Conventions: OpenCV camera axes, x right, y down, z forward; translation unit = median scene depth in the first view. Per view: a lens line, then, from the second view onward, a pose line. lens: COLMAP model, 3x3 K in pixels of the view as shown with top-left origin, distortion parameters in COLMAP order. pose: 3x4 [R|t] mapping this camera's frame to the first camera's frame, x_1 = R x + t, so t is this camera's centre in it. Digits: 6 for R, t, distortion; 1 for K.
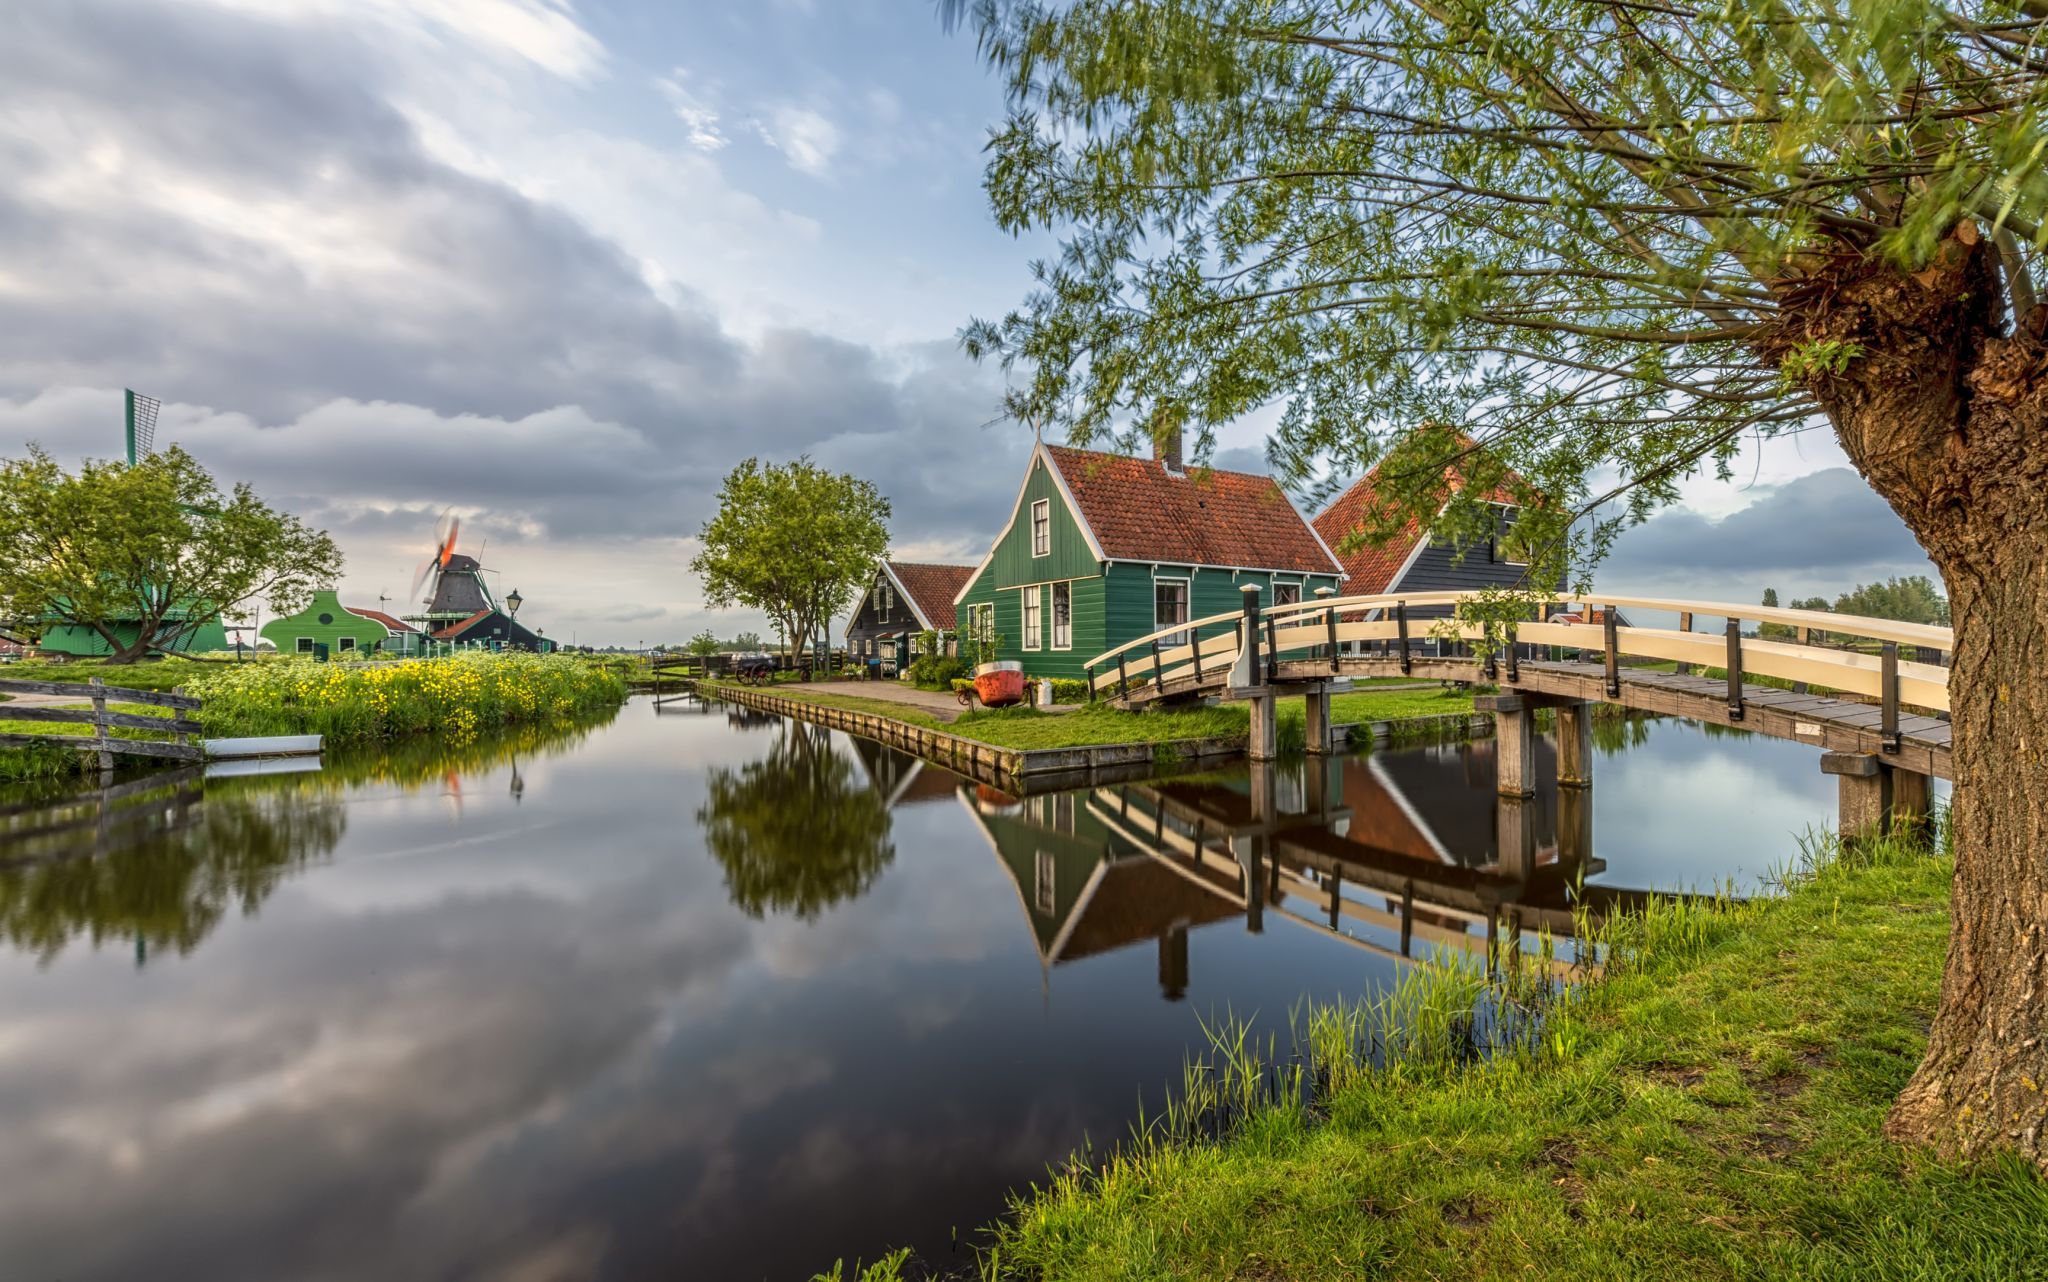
lens RADIAL K [[854.3, 0, 1104.5], [0, 854.3, 654.8], [0, 0, 1]] dist [0.012132, -0.001689]
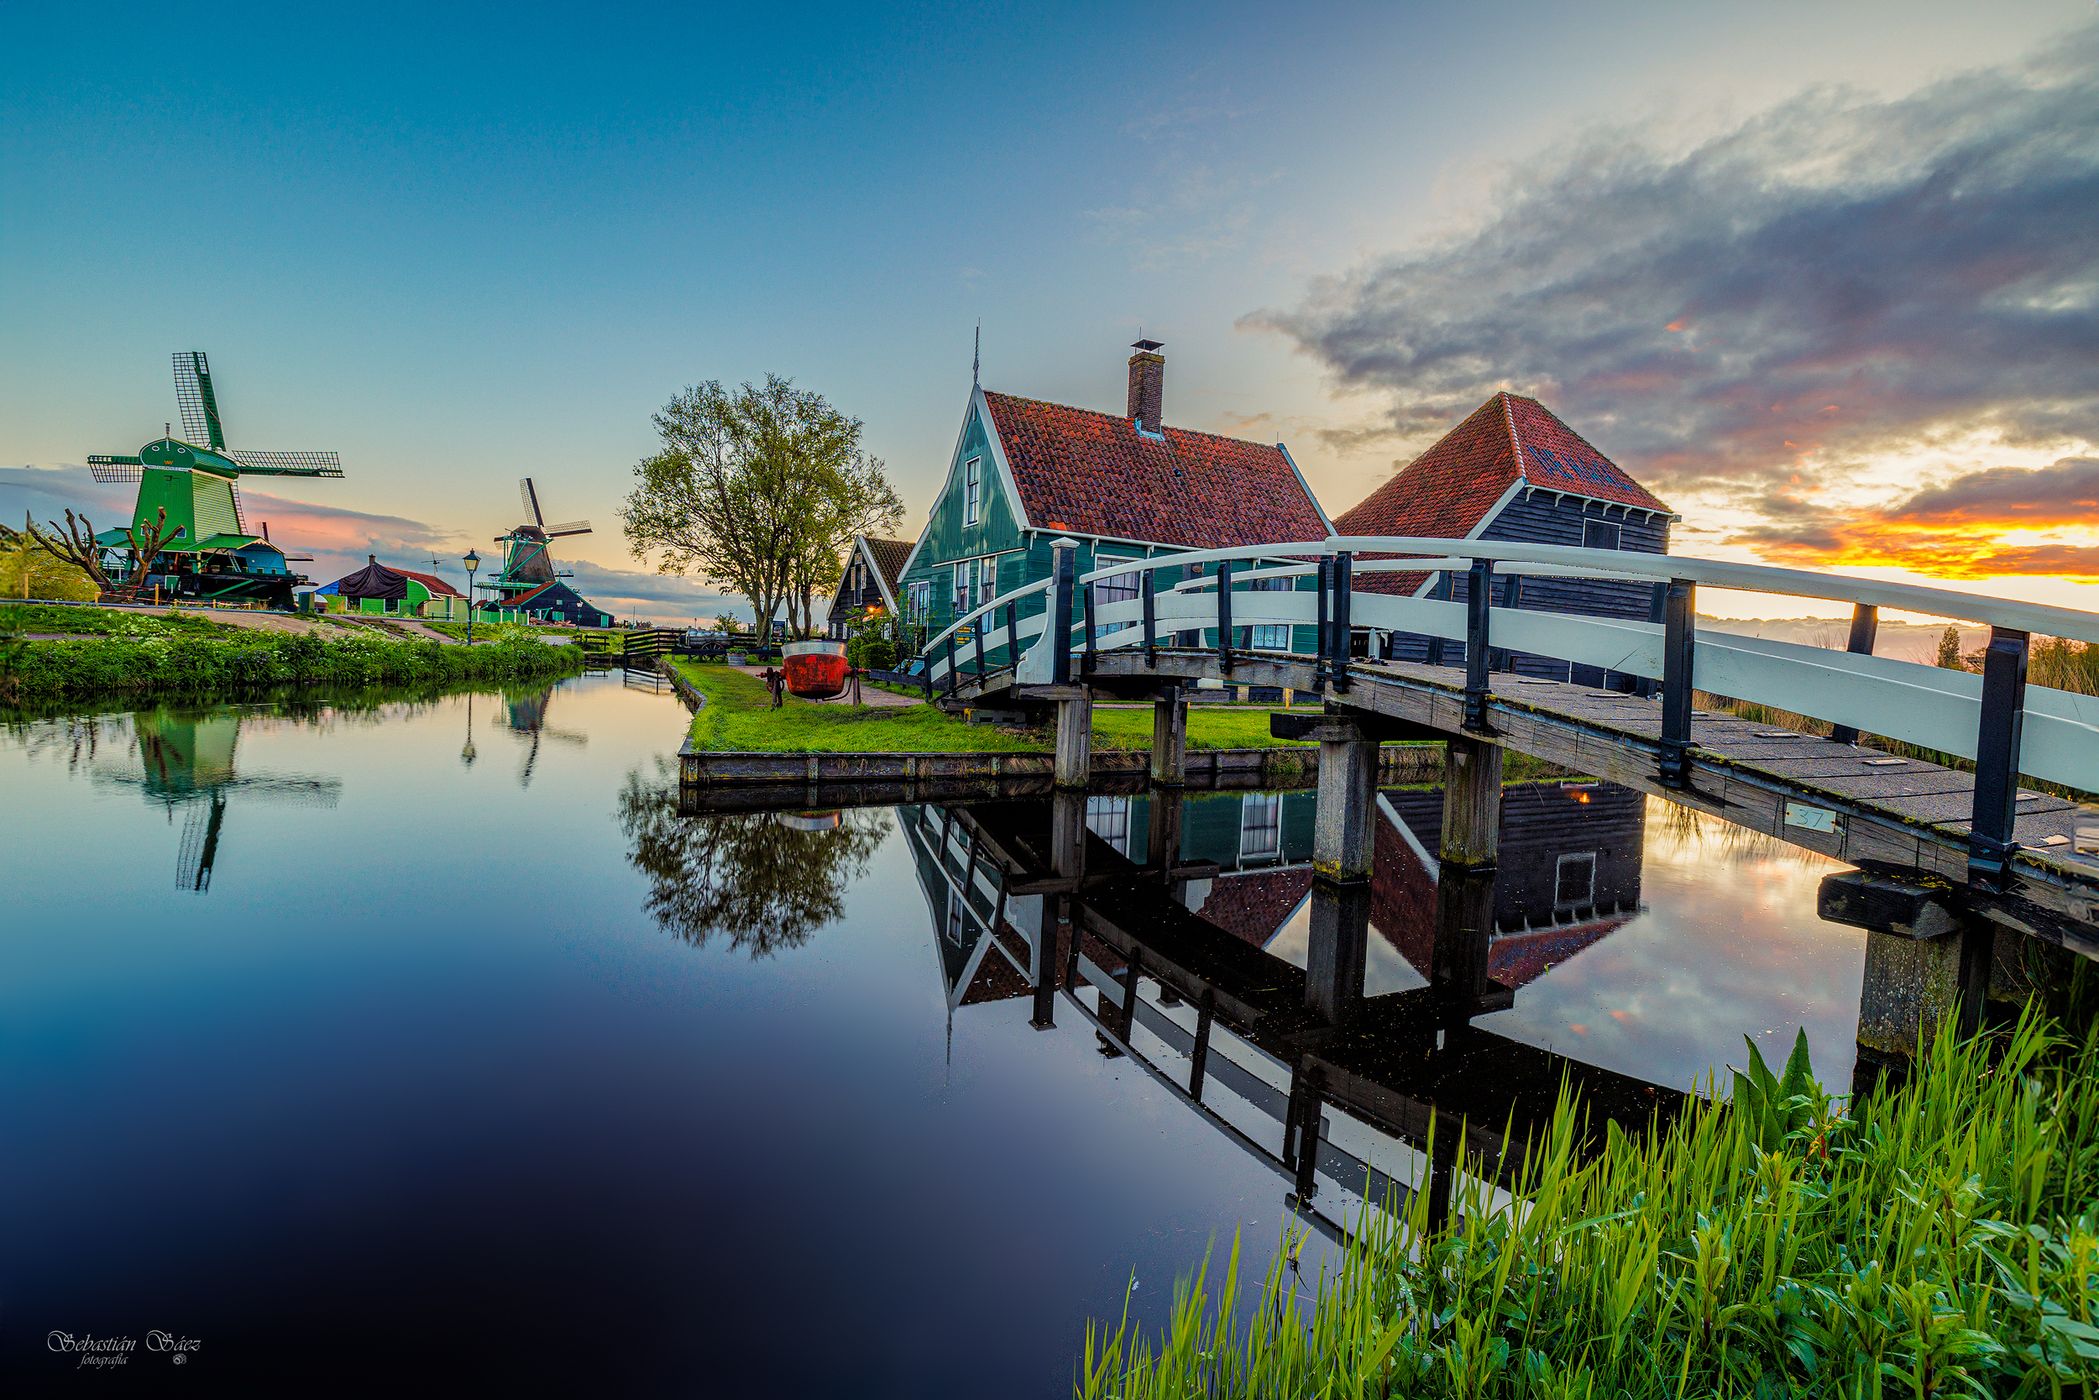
lens RADIAL K [[892.3, 0, 1073.3], [0, 892.3, 685.4], [0, 0, 1]] dist [0.005493, 0.000539]
pose [[0.990654, 0.060465, -0.122268, 0.154450], [-0.056816, 0.997835, 0.033115, 0.007126], [0.124006, -0.025859, 0.991944, 0.152559]]
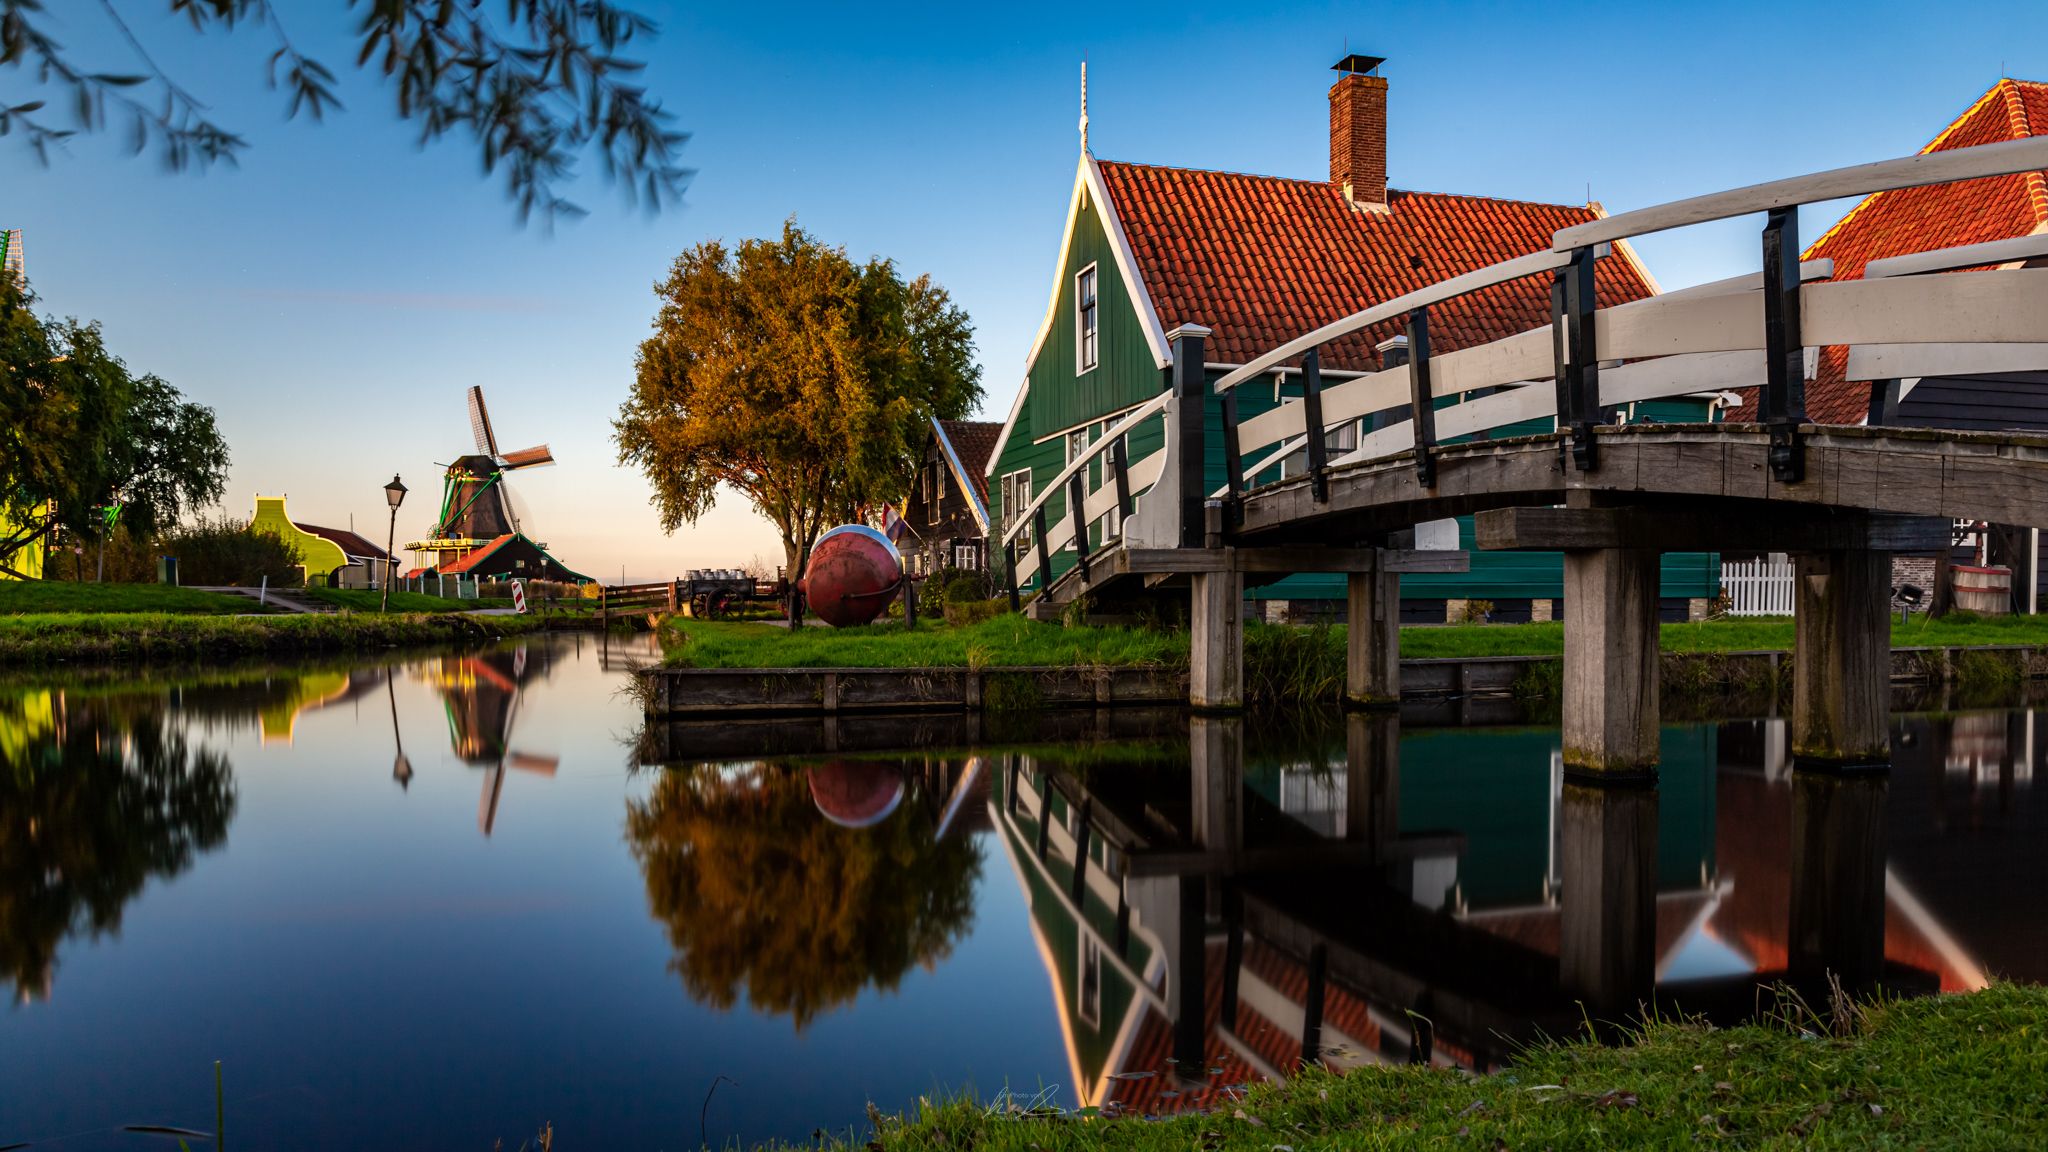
lens RADIAL K [[1429.0, 0, 1037.4], [0, 1429.0, 646.5], [0, 0, 1]] dist [-0.002360, 0.011636]
pose [[0.954698, 0.015481, -0.297174, 0.181421], [-0.008559, 0.999661, 0.024581, 0.039406], [0.297454, -0.020924, 0.954507, 0.139239]]
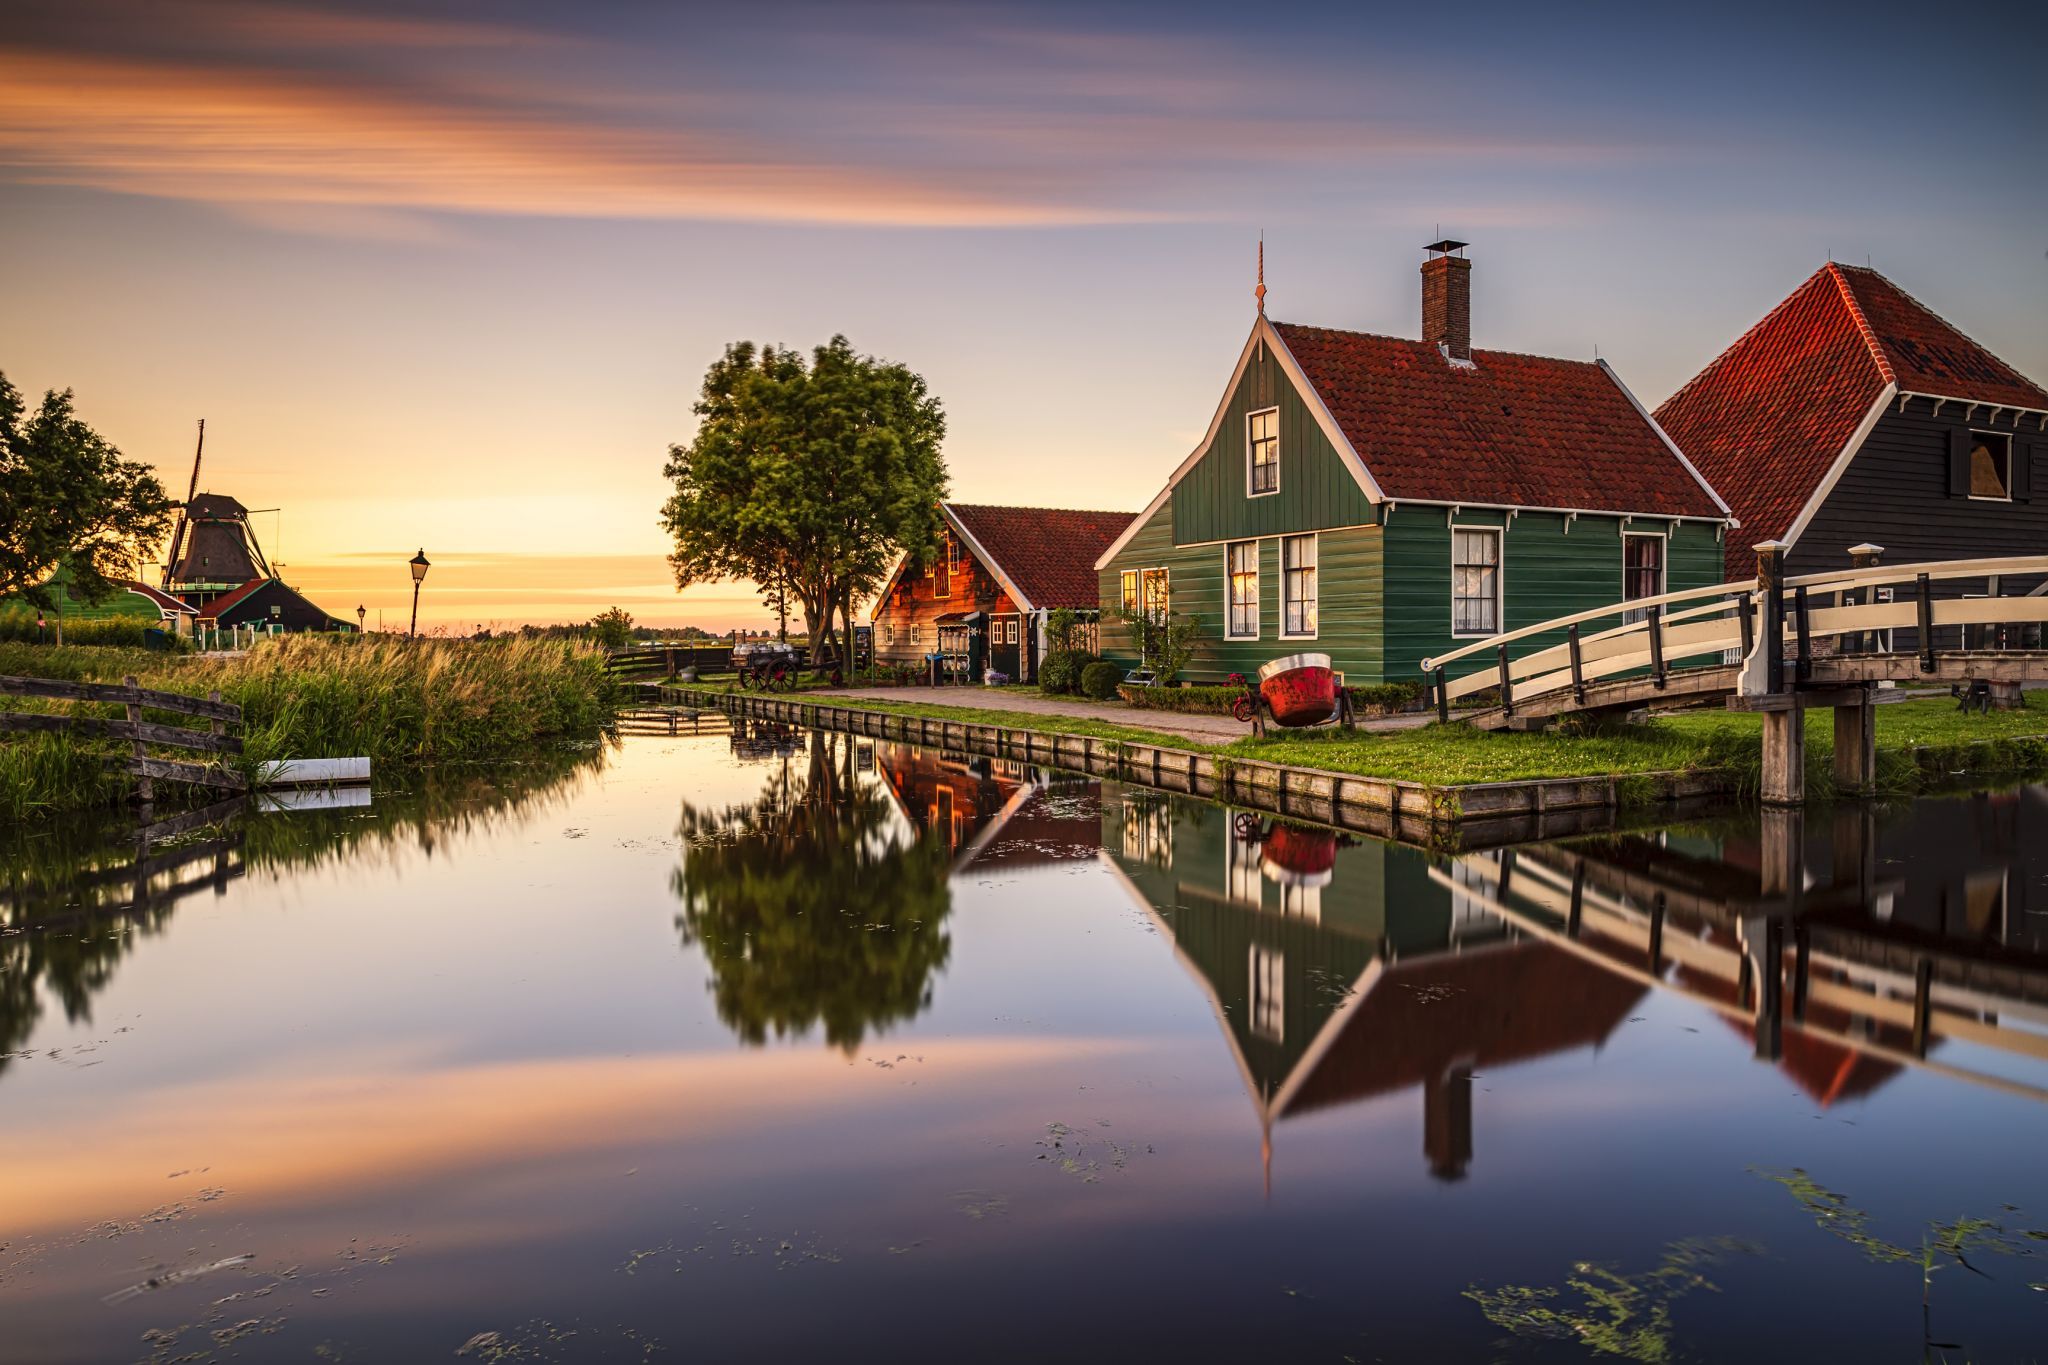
lens RADIAL K [[1374.4, 0, 1033.2], [0, 1374.4, 674.3], [0, 0, 1]] dist [0.030774, -0.016091]
pose [[0.996095, 0.001855, -0.088268, -0.171102], [0.000005, 0.999778, 0.021077, -0.000934], [0.088287, -0.020995, 0.995874, -0.071446]]
